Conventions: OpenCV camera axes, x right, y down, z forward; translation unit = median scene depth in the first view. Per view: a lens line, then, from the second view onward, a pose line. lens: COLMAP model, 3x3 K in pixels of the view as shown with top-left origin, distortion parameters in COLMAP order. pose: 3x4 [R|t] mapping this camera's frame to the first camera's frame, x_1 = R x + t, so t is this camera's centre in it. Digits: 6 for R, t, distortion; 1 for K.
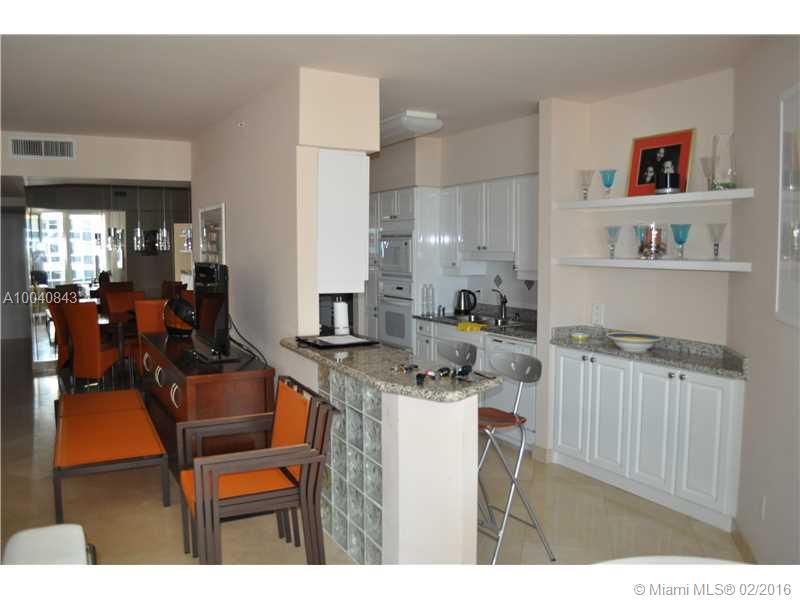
lens RADIAL K [[630.5, 0, 400.0], [0, 630.5, 300.0], [0, 0, 1]] dist [-0.071250, -0.007691]
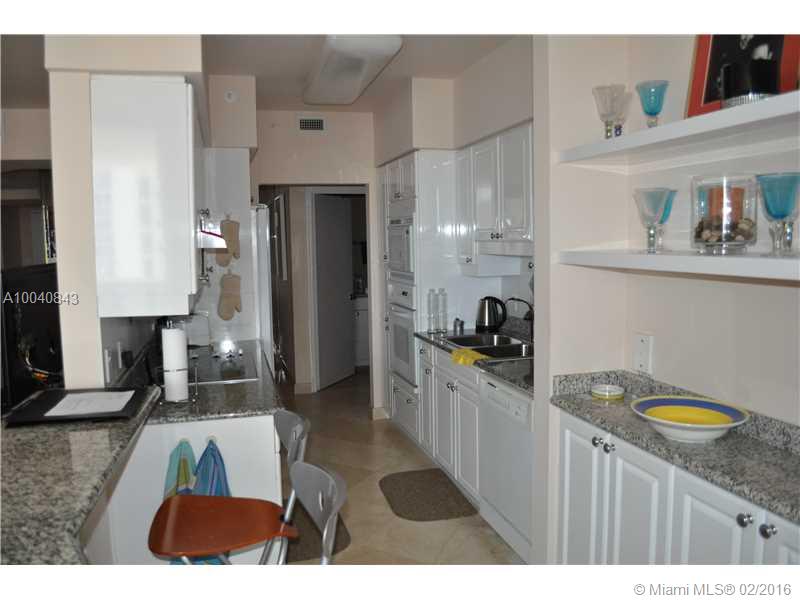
lens RADIAL K [[630.5, 0, 400.0], [0, 630.5, 300.0], [0, 0, 1]] dist [-0.071250, -0.007691]
pose [[0.968805, 0.007500, -0.247710, 0.243470], [-0.003725, 0.999870, 0.015705, -0.031644], [0.247795, -0.014293, 0.968707, 0.417226]]
